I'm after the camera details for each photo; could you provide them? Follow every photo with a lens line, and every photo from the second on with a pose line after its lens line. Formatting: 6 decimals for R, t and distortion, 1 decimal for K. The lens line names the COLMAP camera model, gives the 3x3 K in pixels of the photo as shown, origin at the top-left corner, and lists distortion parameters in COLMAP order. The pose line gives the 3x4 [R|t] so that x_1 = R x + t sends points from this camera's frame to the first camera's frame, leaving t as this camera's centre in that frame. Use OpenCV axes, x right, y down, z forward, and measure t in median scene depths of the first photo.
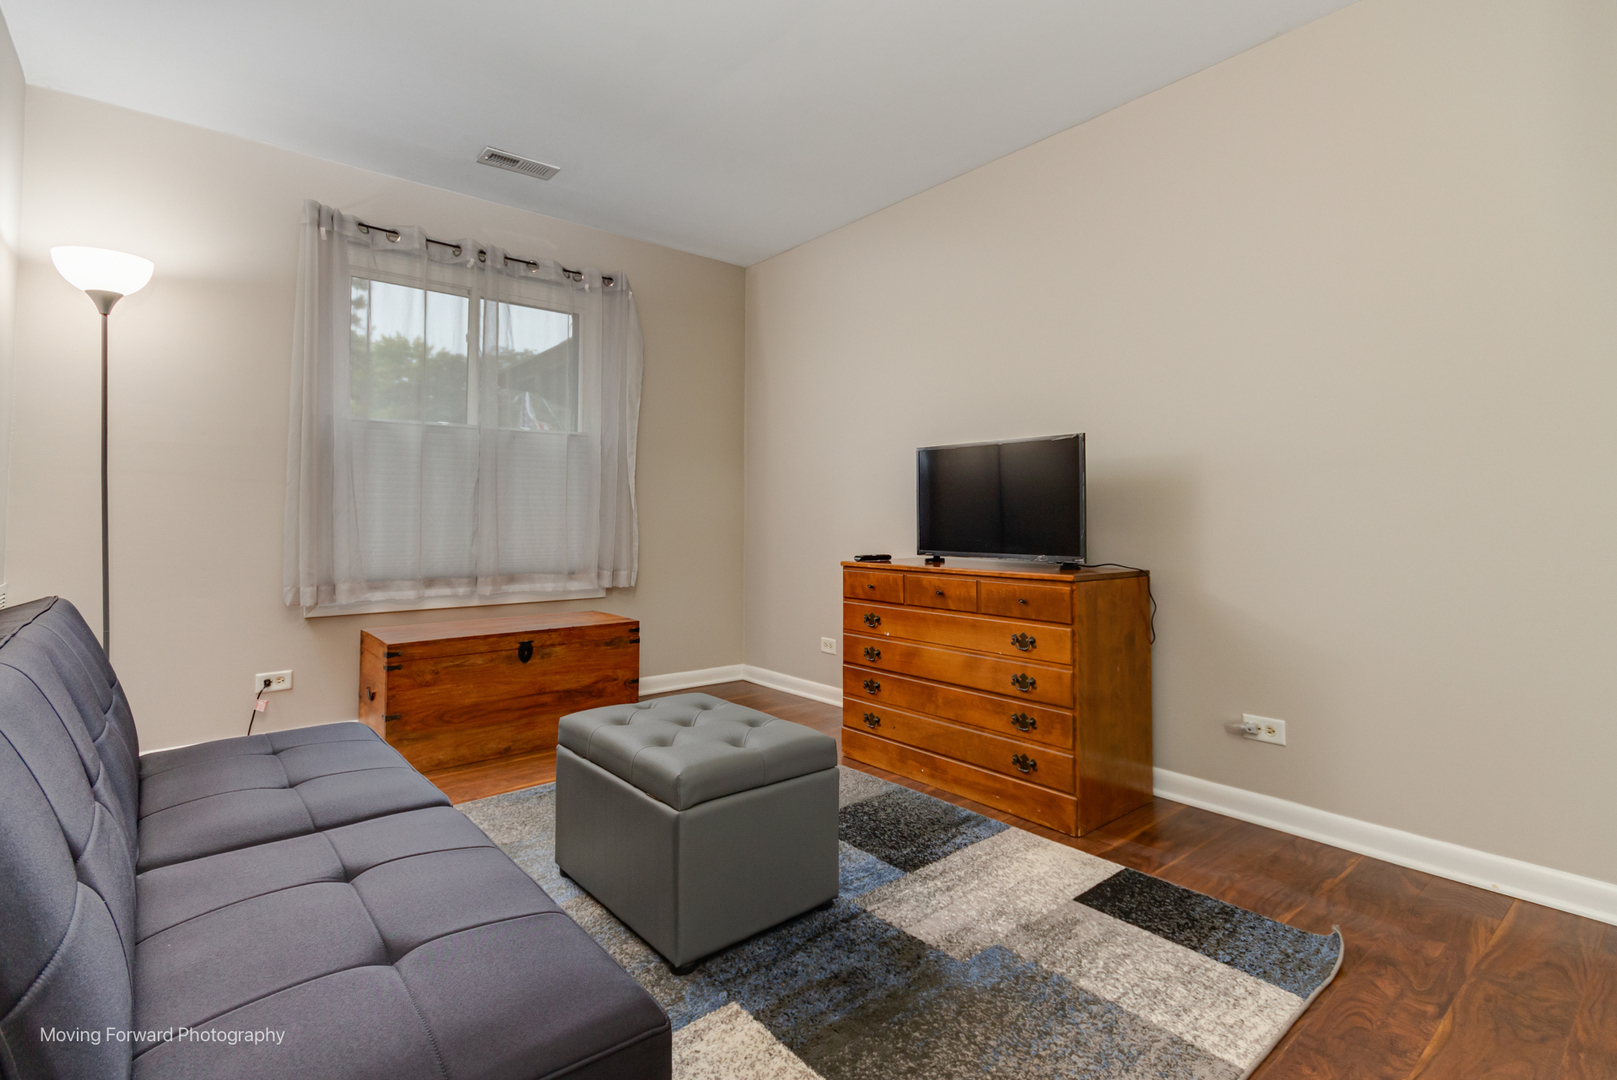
lens RADIAL K [[772.9, 0, 807.8], [0, 772.9, 499.6], [0, 0, 1]] dist [0.027425, -0.000028]
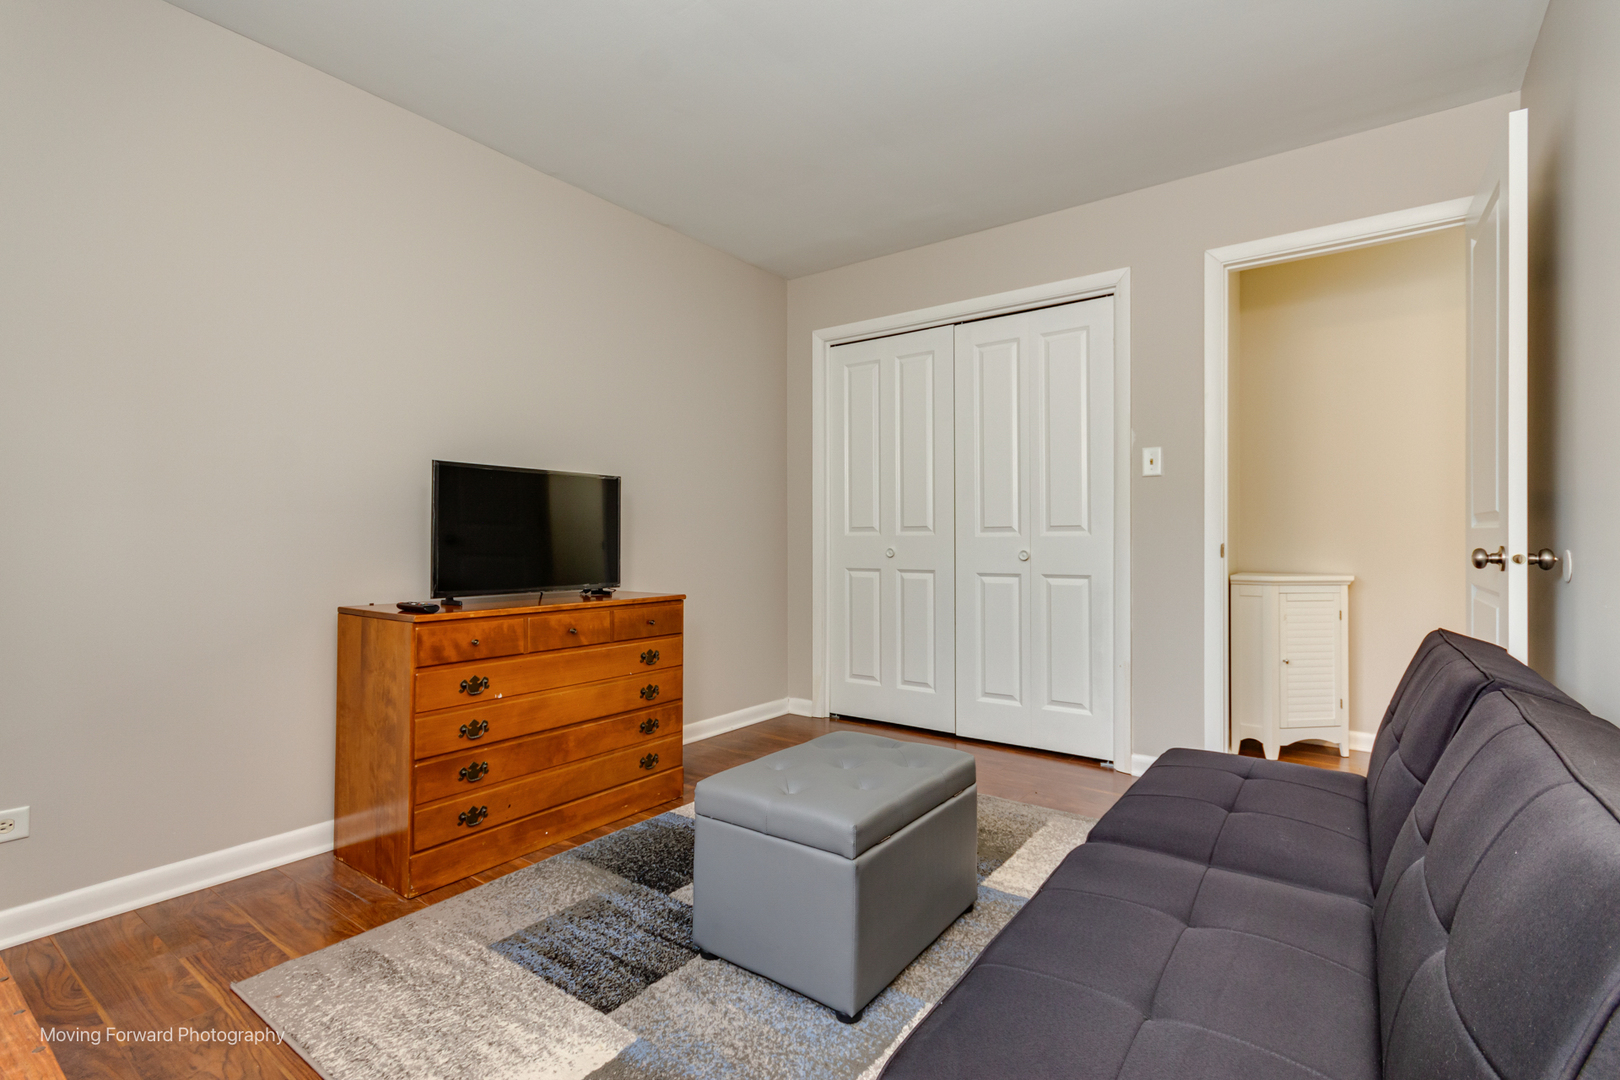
lens RADIAL K [[743.8, 0, 816.7], [0, 743.8, 544.5], [0, 0, 1]] dist [0.000750, -0.000029]
pose [[-0.245847, -0.006276, 0.969288, -0.833793], [-0.029307, 0.999570, -0.000962, 0.009336], [-0.968866, -0.028644, -0.245925, 1.011422]]
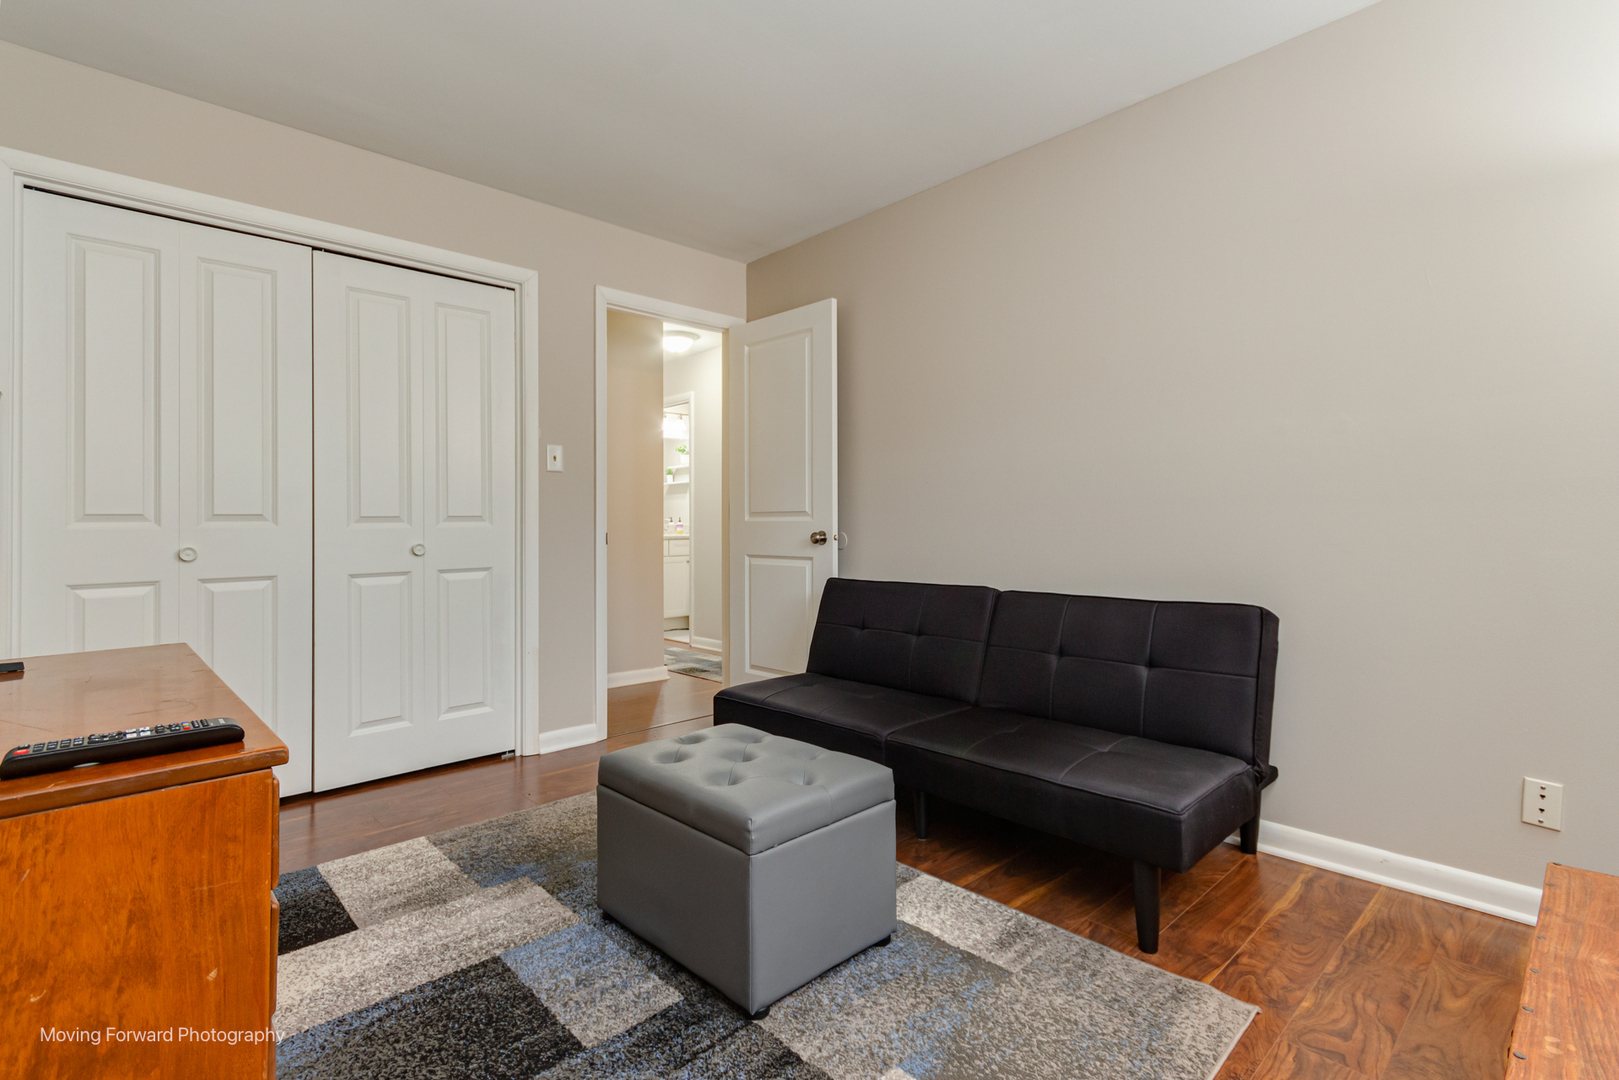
lens RADIAL K [[750.4, 0, 806.5], [0, 750.4, 521.7], [0, 0, 1]] dist [0.000396, -0.000023]
pose [[-0.998172, 0.009142, -0.059736, -0.141627], [0.011212, 0.999345, -0.034411, 0.020747], [0.059382, -0.035018, -0.997621, 1.546960]]
